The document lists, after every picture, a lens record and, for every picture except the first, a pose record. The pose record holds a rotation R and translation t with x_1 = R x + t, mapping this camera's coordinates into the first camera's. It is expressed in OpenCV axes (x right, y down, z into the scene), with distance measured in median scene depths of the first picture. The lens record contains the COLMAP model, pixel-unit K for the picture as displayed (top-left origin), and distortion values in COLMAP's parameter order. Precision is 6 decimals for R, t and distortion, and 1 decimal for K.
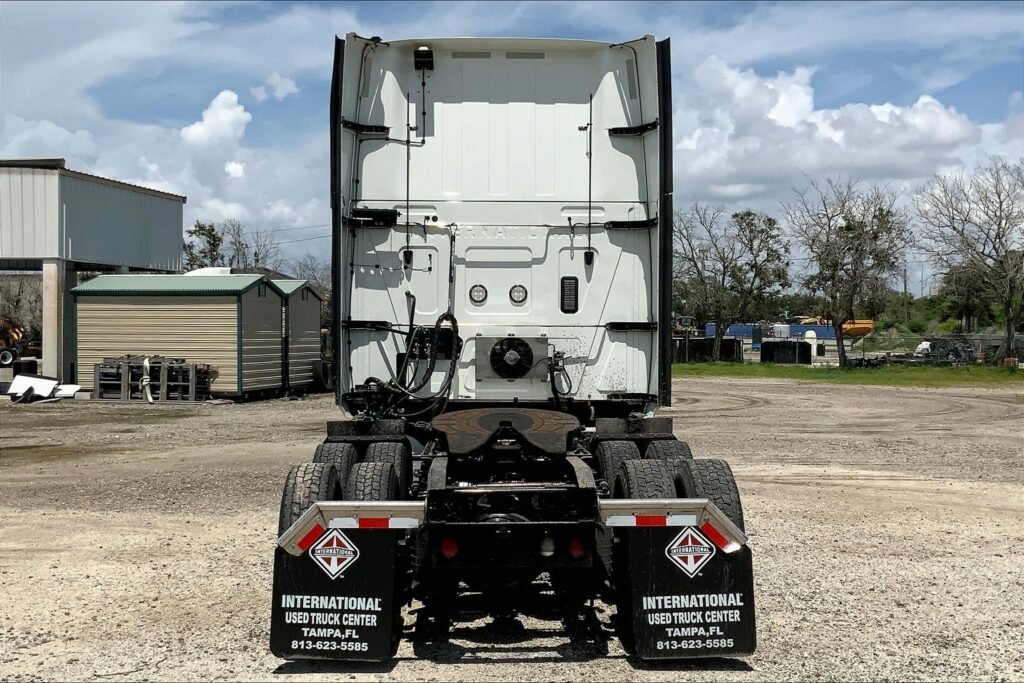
lens RADIAL K [[1256.5, 0, 509.0], [0, 1256.5, 351.7], [0, 0, 1]] dist [0.028957, 0.024270]
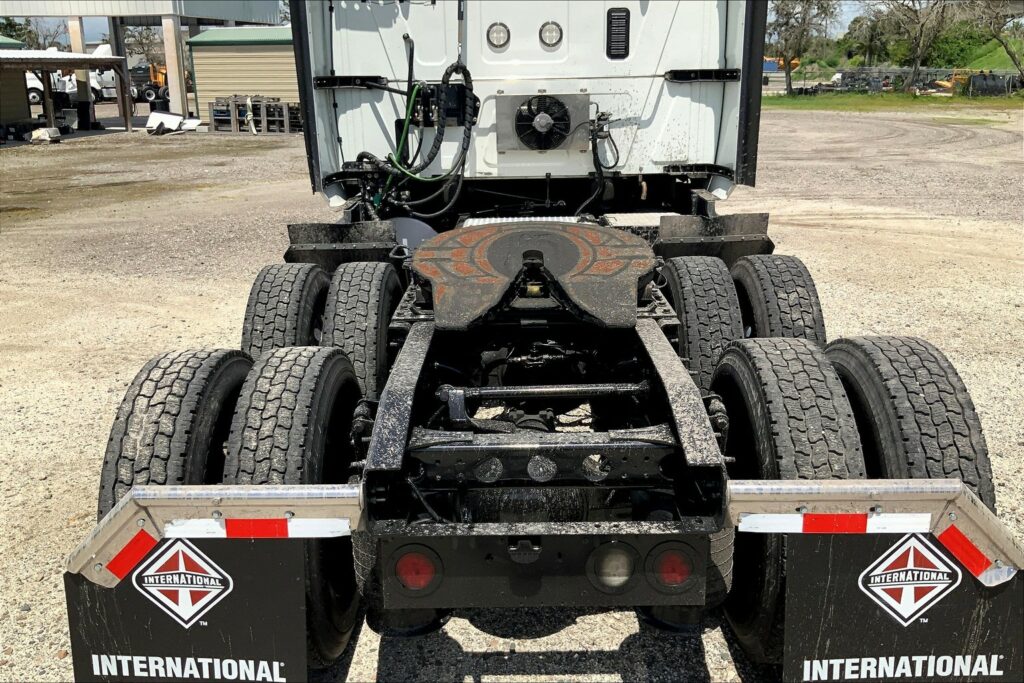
lens RADIAL K [[862.8, 0, 512.9], [0, 862.8, 334.7], [0, 0, 1]] dist [0.078347, -0.179713]
pose [[0.999462, 0.000452, -0.032808, 0.001117], [0.008619, 0.961171, 0.275818, -0.016866], [0.031659, -0.275952, 0.960650, 0.446339]]
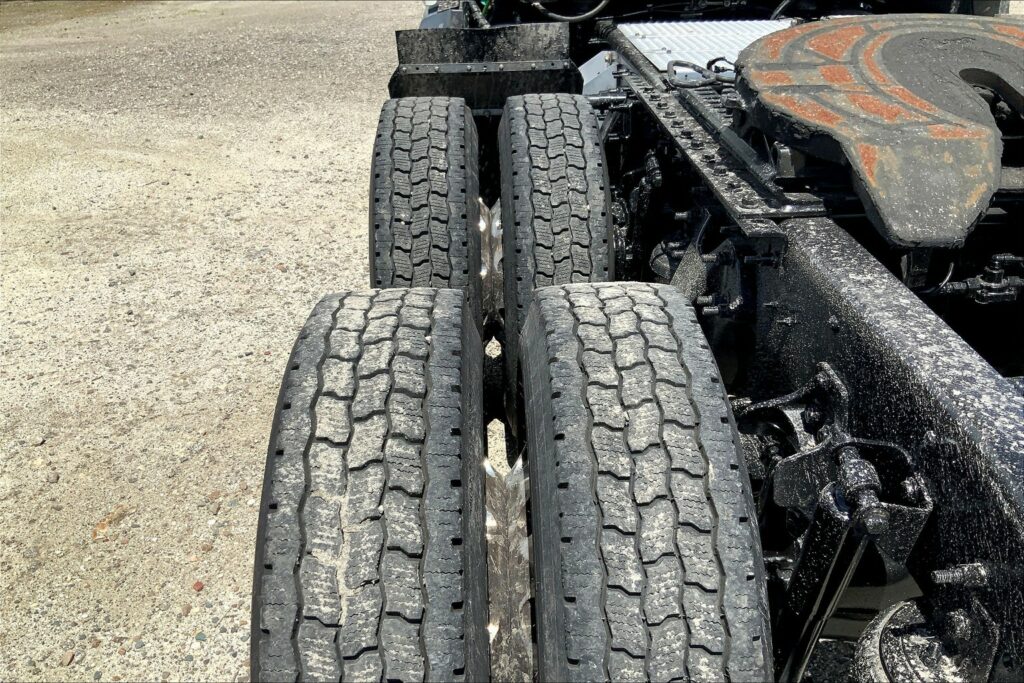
lens RADIAL K [[877.3, 0, 508.6], [0, 877.3, 341.9], [0, 0, 1]] dist [0.084833, -0.184740]
pose [[0.999960, -0.007336, -0.005200, -0.091033], [0.008902, 0.889429, 0.456986, 0.010448], [0.001273, -0.457014, 0.889459, 0.591474]]
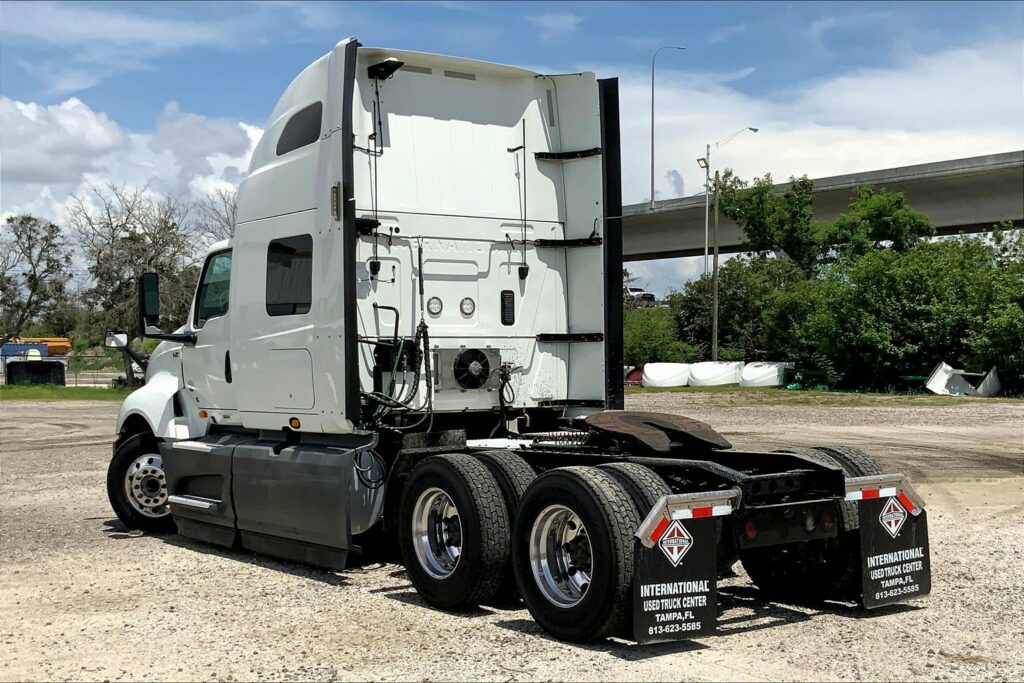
lens RADIAL K [[1344.3, 0, 512.0], [0, 1344.3, 341.5], [0, 0, 1]] dist [0.009272, 0.040415]
pose [[0.835392, -0.004498, 0.549636, -0.570039], [0.016520, 0.999720, -0.016927, 0.001974], [-0.549406, 0.023221, 0.835233, 0.063519]]
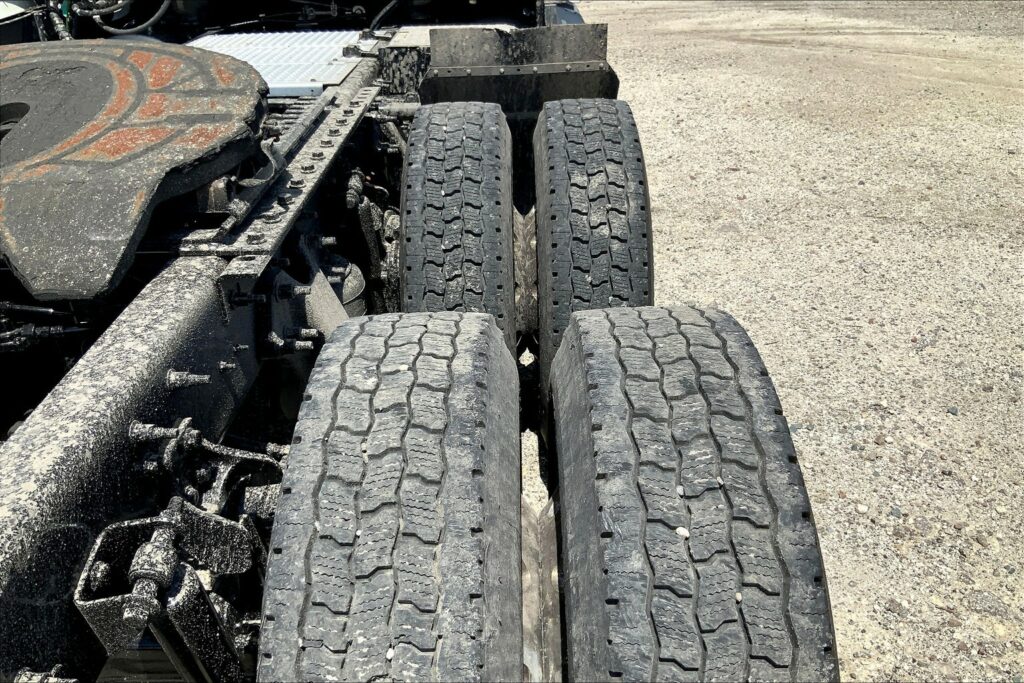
lens RADIAL K [[877.3, 0, 508.6], [0, 877.3, 341.9], [0, 0, 1]] dist [0.084833, -0.184740]
pose [[0.999812, -0.002522, -0.019218, 0.090748], [0.011107, 0.887112, 0.461420, 0.007688], [0.015885, -0.461547, 0.886973, 0.606028]]
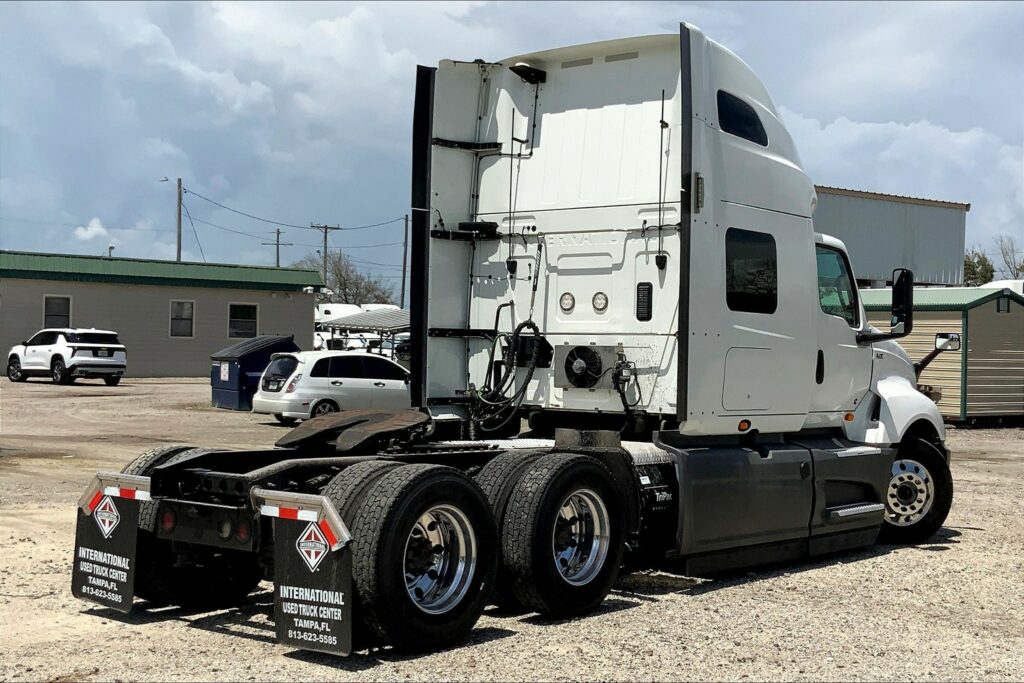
lens RADIAL K [[1351.4, 0, 511.7], [0, 1351.4, 305.7], [0, 0, 1]] dist [0.019346, 0.069686]
pose [[0.766326, -0.009826, -0.642377, 0.629037], [-0.022584, 0.998853, -0.042220, 0.003130], [0.642055, 0.046862, 0.765225, 0.157439]]
